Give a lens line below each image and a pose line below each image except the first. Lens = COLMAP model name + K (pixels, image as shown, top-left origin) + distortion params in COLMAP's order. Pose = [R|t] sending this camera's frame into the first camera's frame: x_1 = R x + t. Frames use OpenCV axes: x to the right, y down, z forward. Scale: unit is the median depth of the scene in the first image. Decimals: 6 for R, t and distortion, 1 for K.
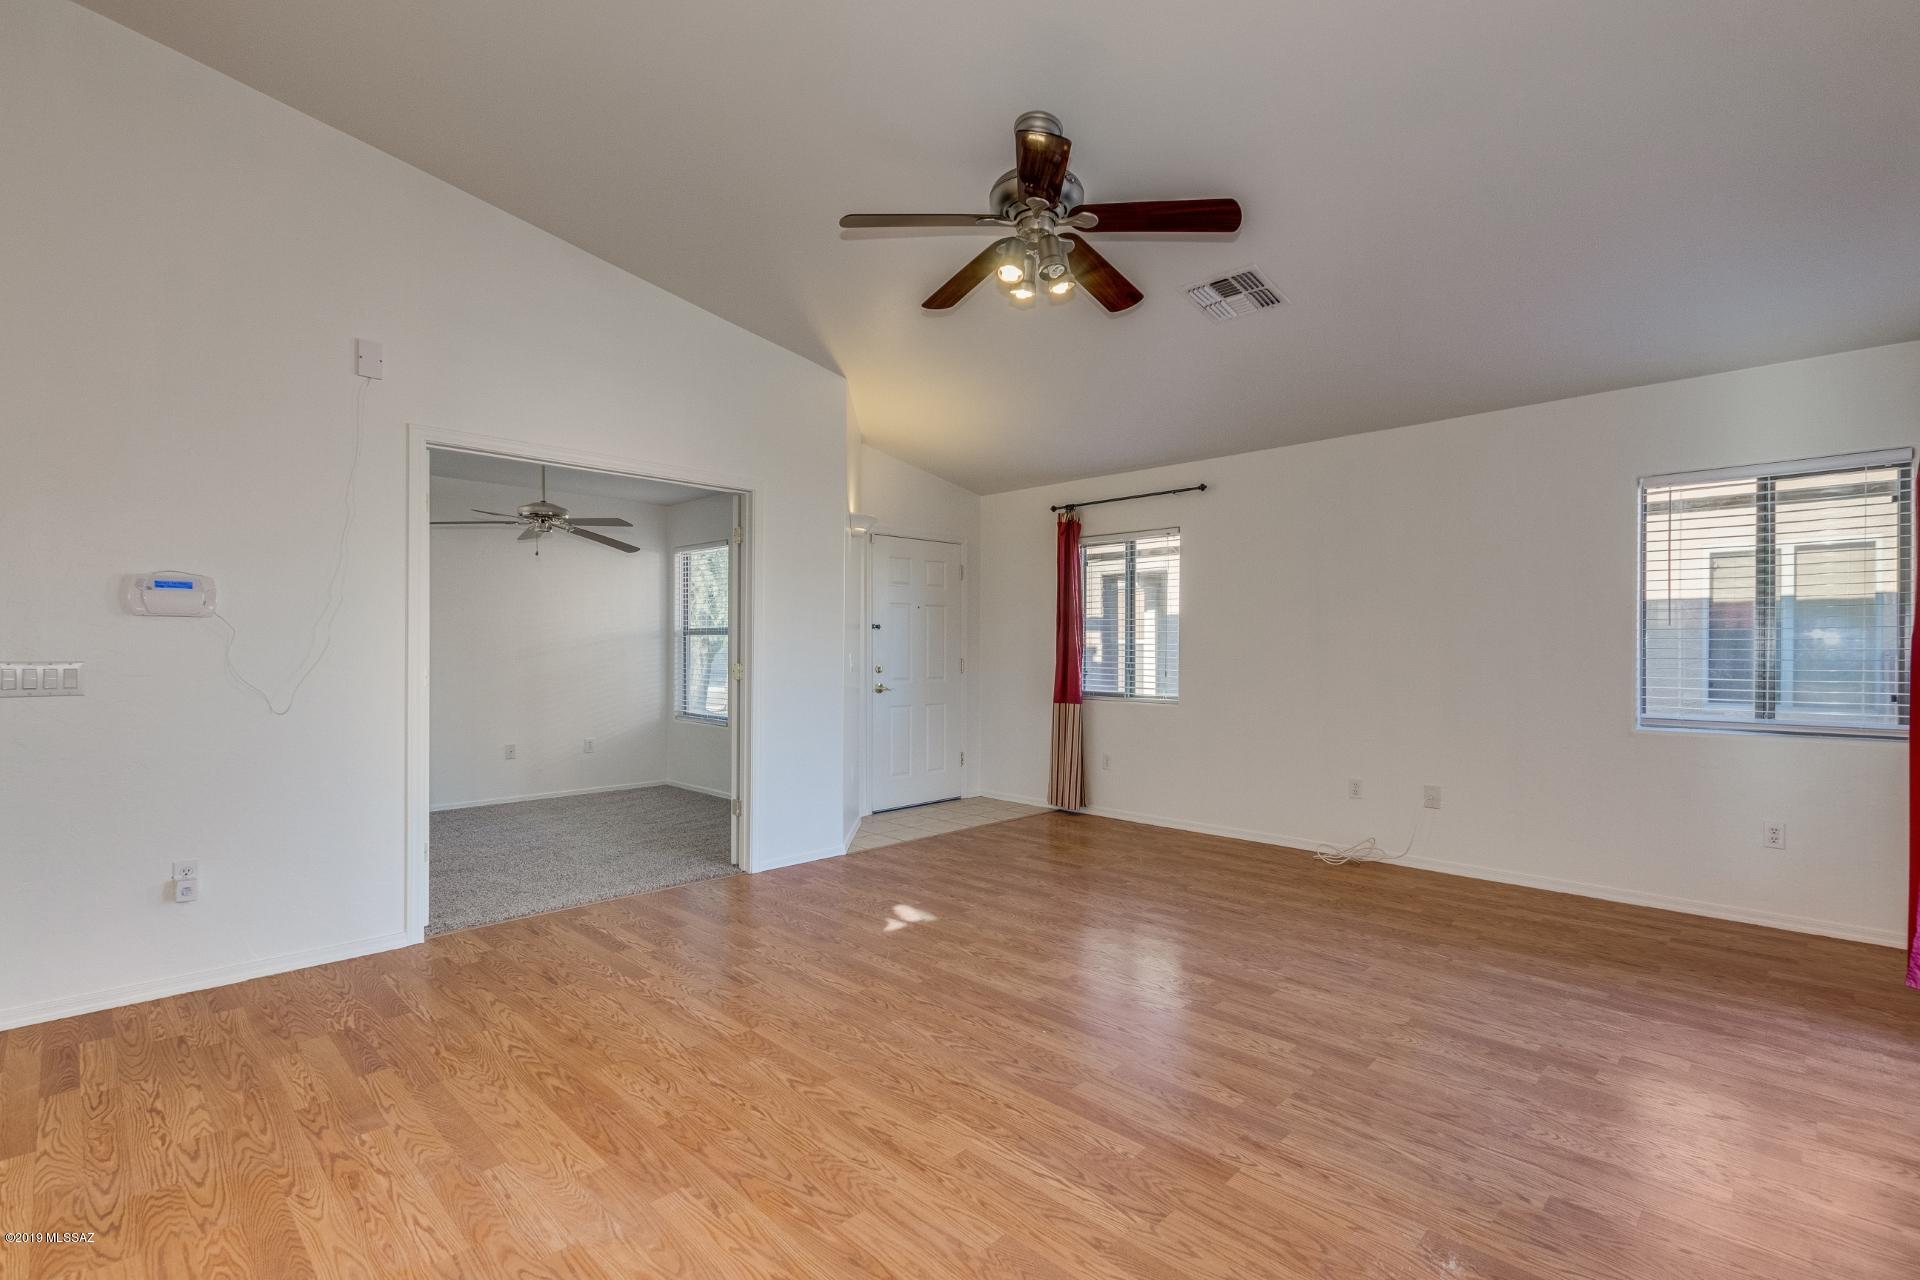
lens RADIAL K [[874.3, 0, 955.2], [0, 874.3, 661.3], [0, 0, 1]] dist [0.003528, -0.002688]
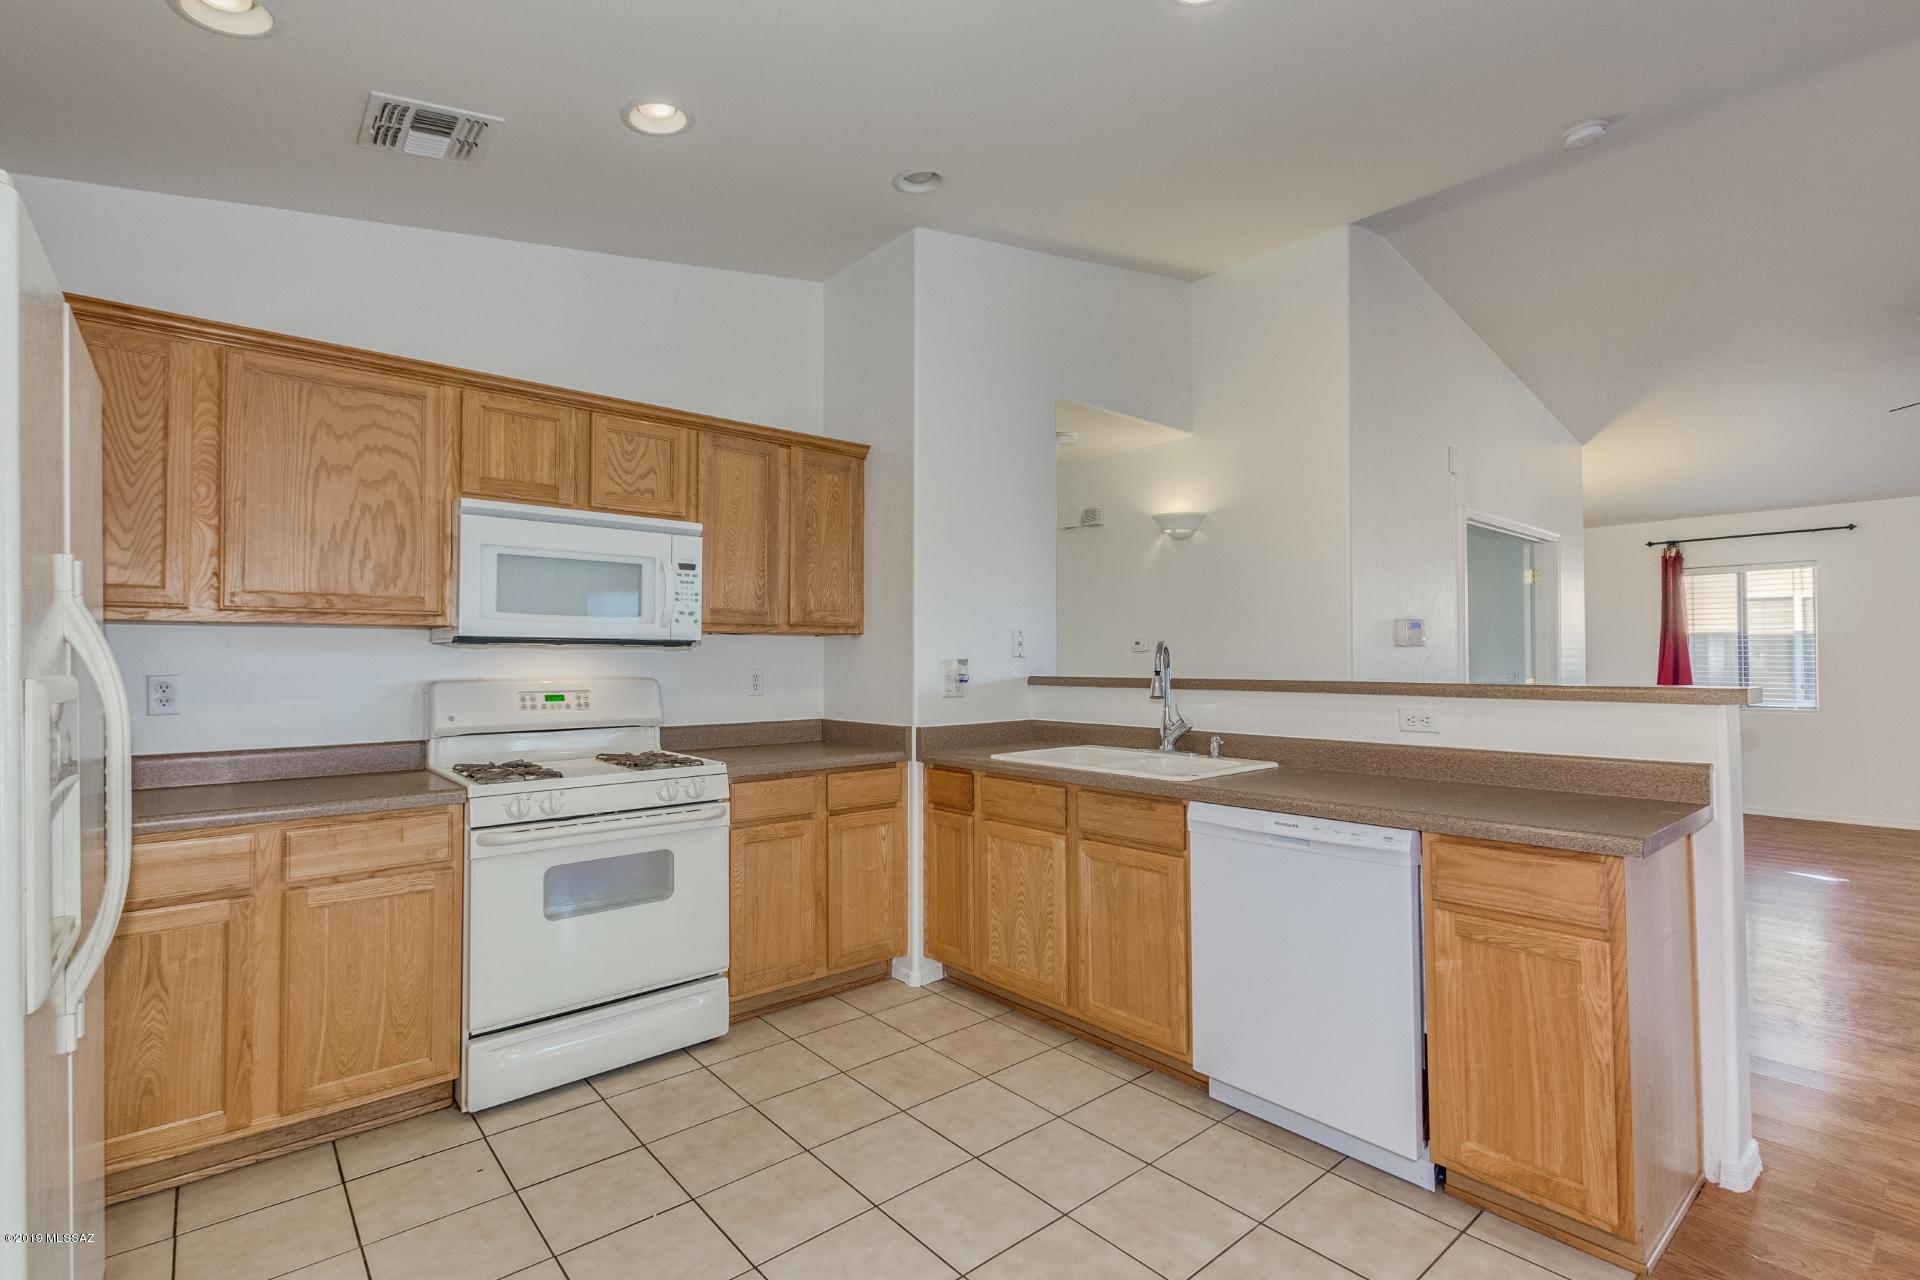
lens RADIAL K [[887.5, 0, 957.6], [0, 887.5, 641.2], [0, 0, 1]] dist [0.014601, 0.000193]
pose [[0.996246, -0.003899, -0.086478, -1.534686], [0.001068, 0.999463, -0.032762, -0.007679], [0.086560, 0.032547, 0.995715, -0.537812]]
